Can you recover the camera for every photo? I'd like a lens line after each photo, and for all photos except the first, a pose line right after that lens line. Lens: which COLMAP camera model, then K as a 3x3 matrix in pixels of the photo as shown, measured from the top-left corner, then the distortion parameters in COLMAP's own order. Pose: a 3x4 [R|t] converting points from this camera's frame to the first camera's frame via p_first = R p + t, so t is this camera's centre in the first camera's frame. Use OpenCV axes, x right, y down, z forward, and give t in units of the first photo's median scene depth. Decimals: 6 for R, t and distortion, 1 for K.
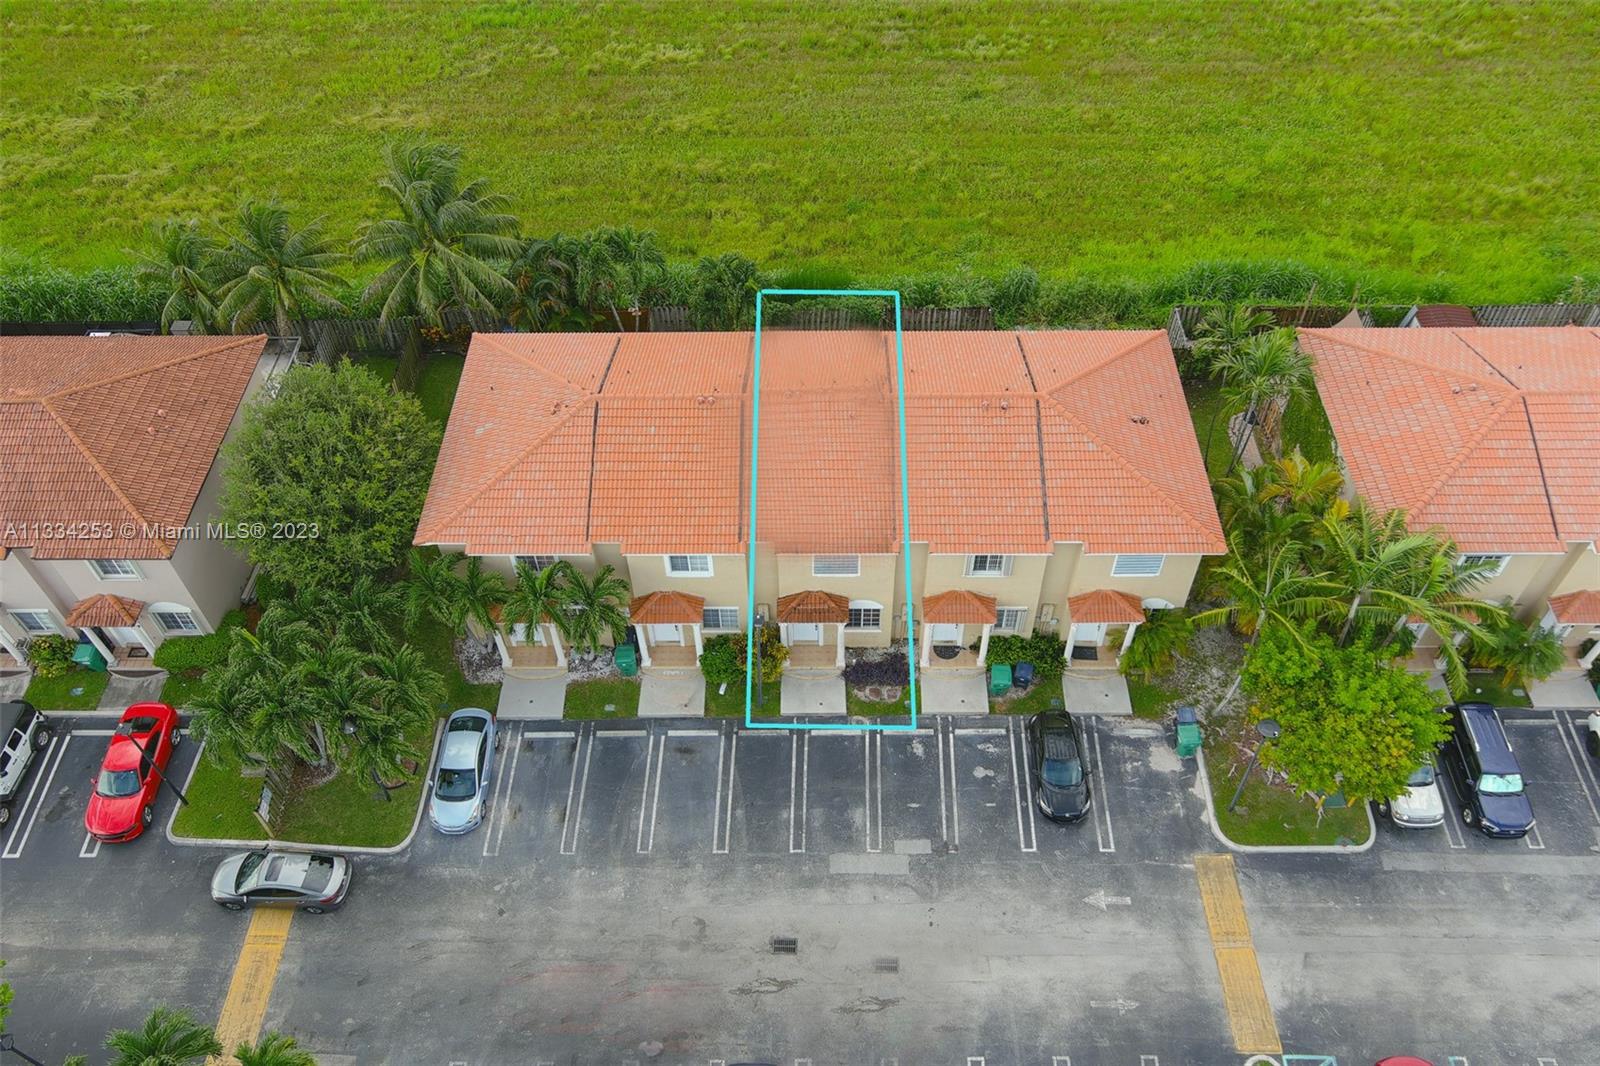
lens RADIAL K [[1252.5, 0, 800.0], [0, 1252.5, 533.0], [0, 0, 1]] dist [0.005757, -0.002422]
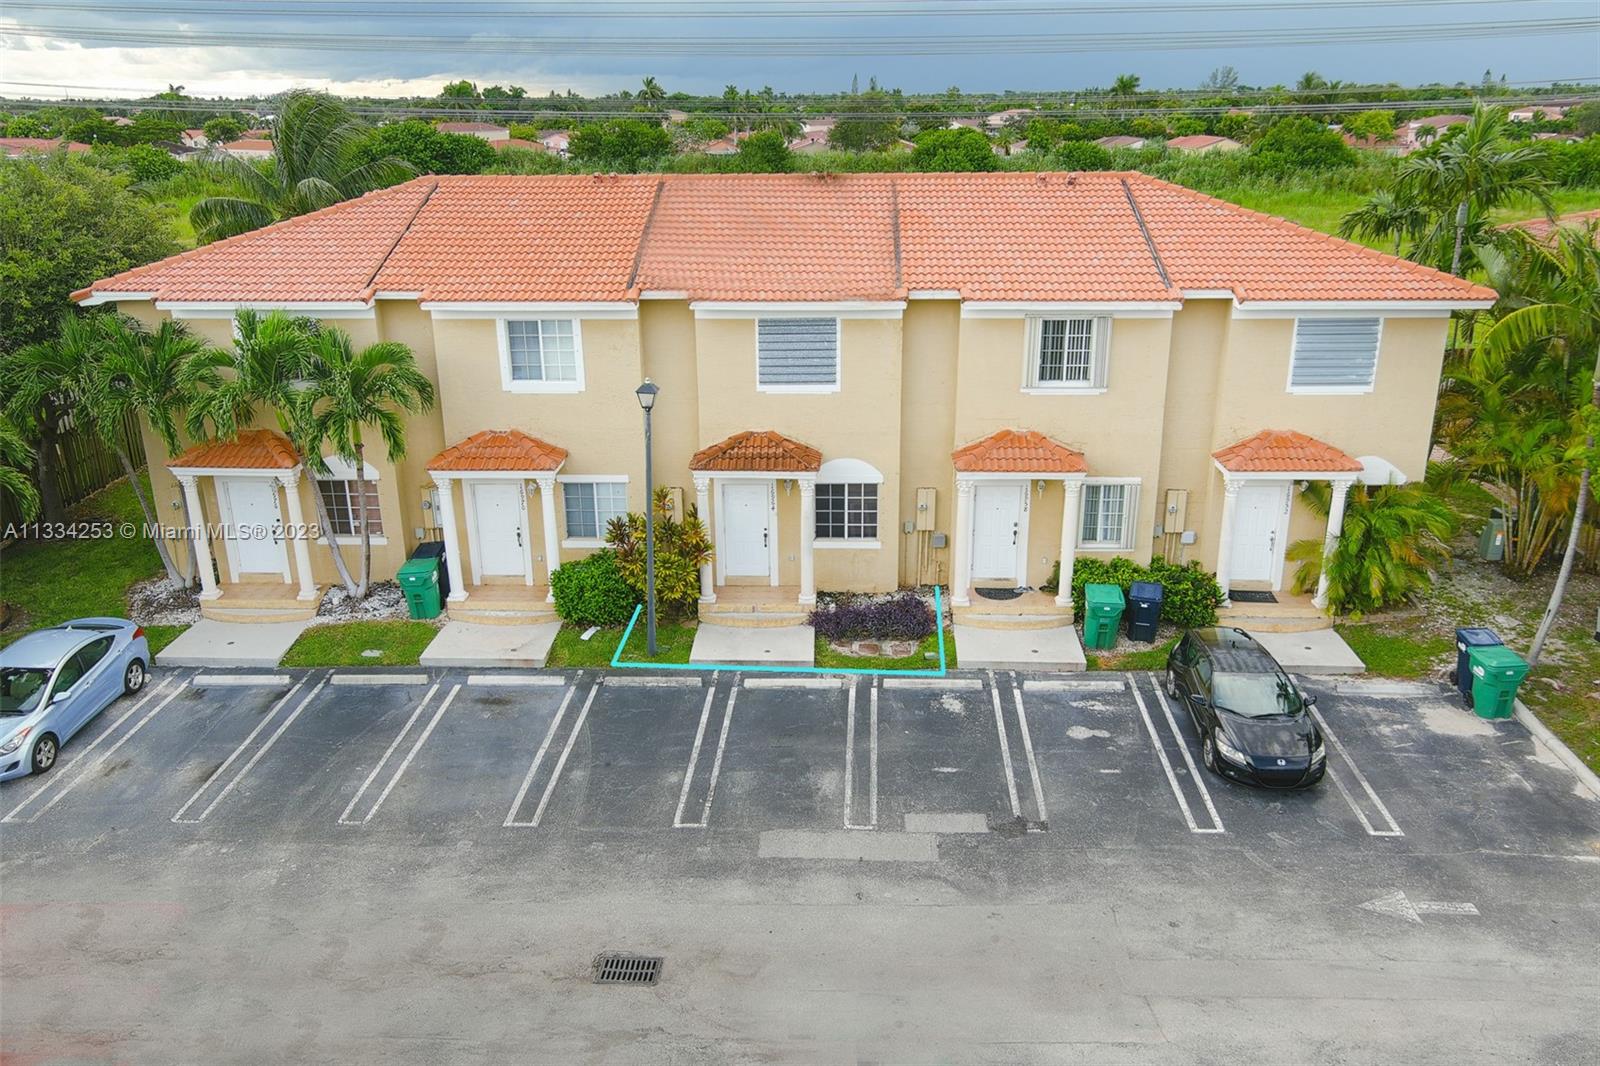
lens RADIAL K [[1252.5, 0, 800.0], [0, 1252.5, 533.0], [0, 0, 1]] dist [0.005757, -0.002422]
pose [[0.999496, 0.017397, -0.026544, 0.045642], [-0.028296, 0.867248, -0.497071, 0.369578], [0.014373, 0.497572, 0.867304, 0.534018]]
